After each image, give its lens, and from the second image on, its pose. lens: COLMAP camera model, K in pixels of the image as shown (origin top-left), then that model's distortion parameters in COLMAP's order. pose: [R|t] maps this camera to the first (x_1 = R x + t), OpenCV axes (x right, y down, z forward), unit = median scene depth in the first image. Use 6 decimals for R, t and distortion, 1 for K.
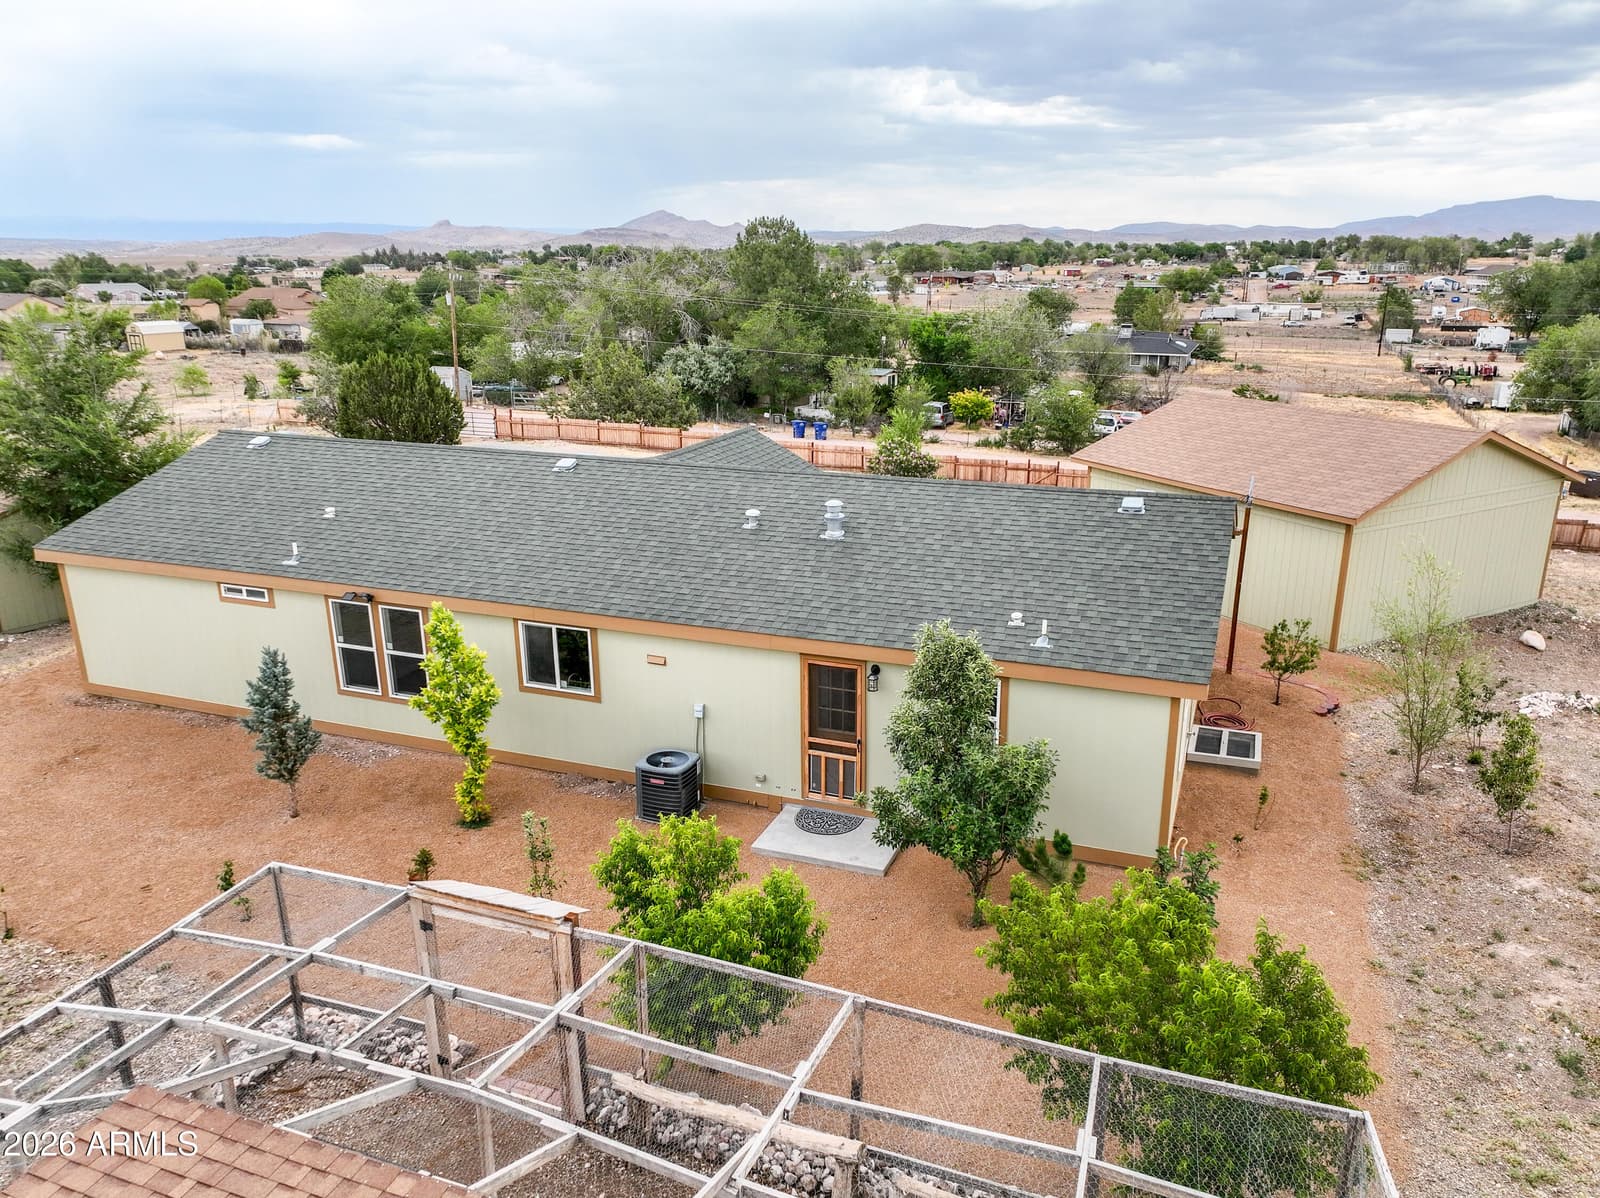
lens RADIAL K [[1242.7, 0, 851.8], [0, 1242.7, 637.8], [0, 0, 1]] dist [0.004568, 0.005087]
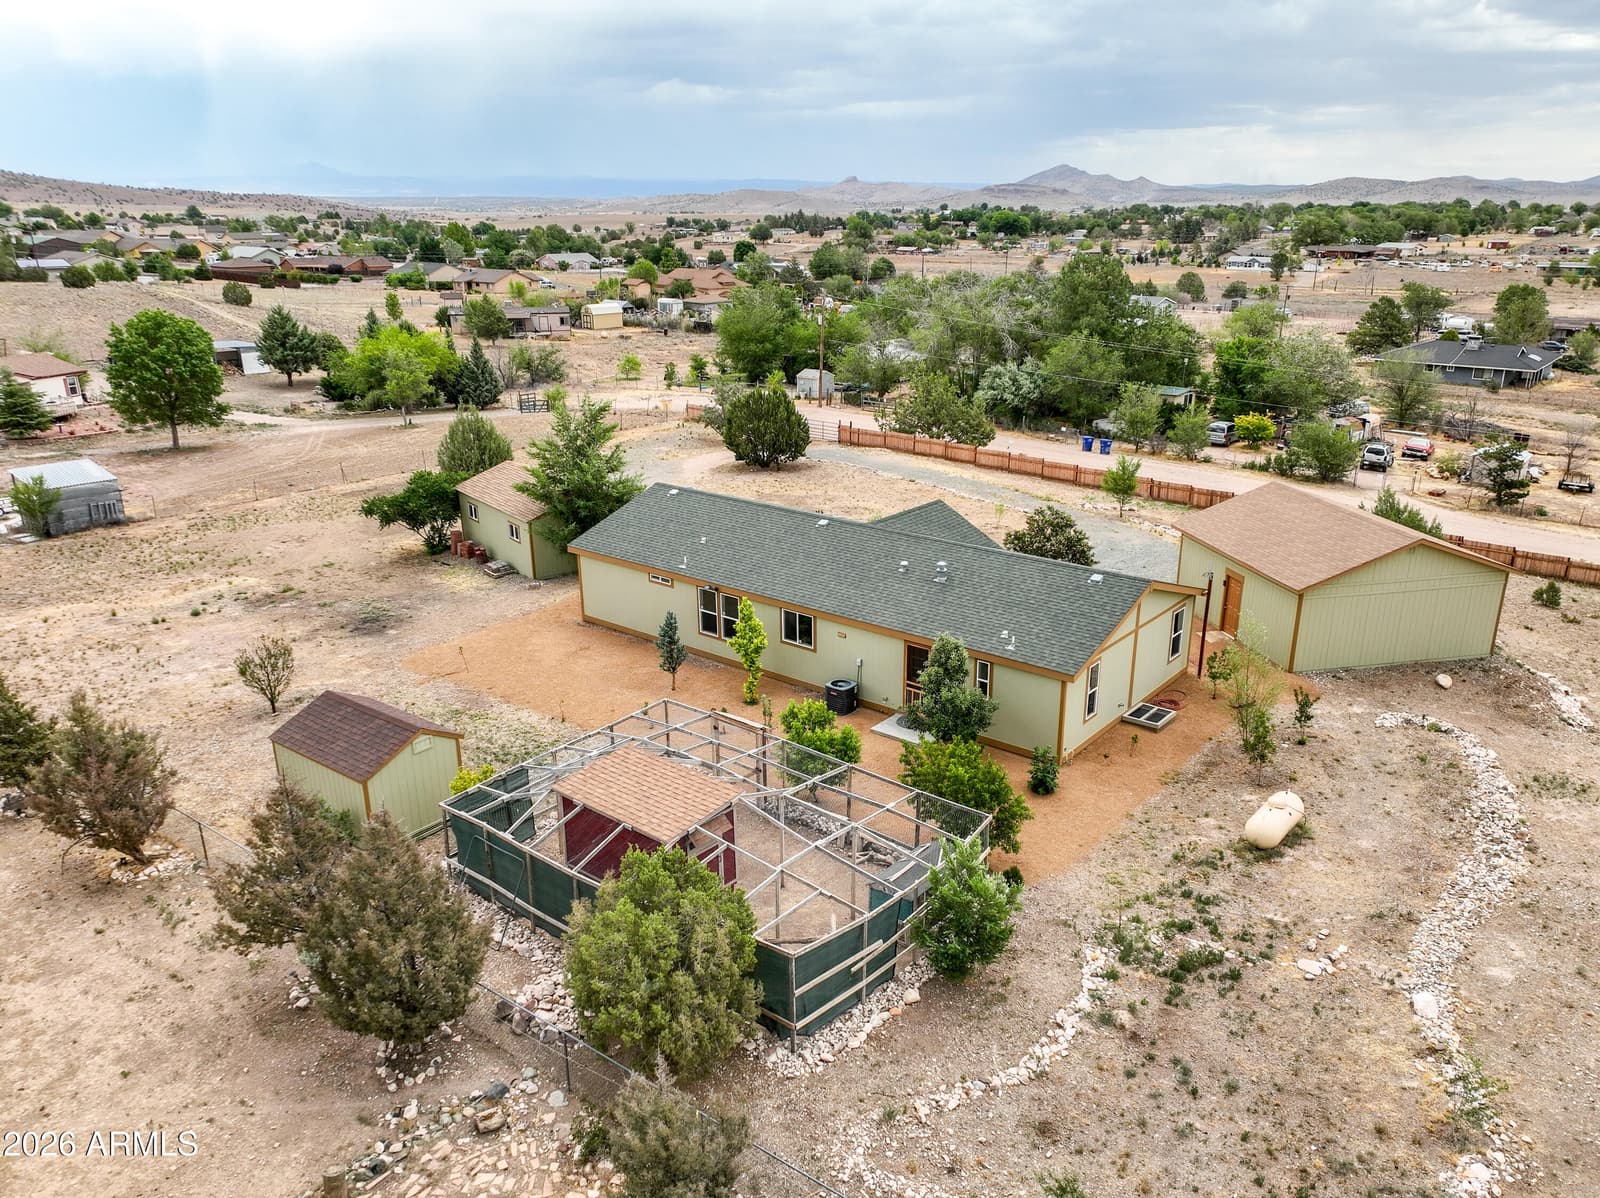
lens RADIAL K [[1246.4, 0, 800.0], [0, 1246.4, 599.0], [0, 0, 1]] dist [0.007140, 0.004757]
pose [[0.942800, 0.096580, -0.319062, 0.095859], [-0.096047, 0.995224, 0.017444, -0.015743], [0.319223, 0.014198, 0.947573, -0.216635]]
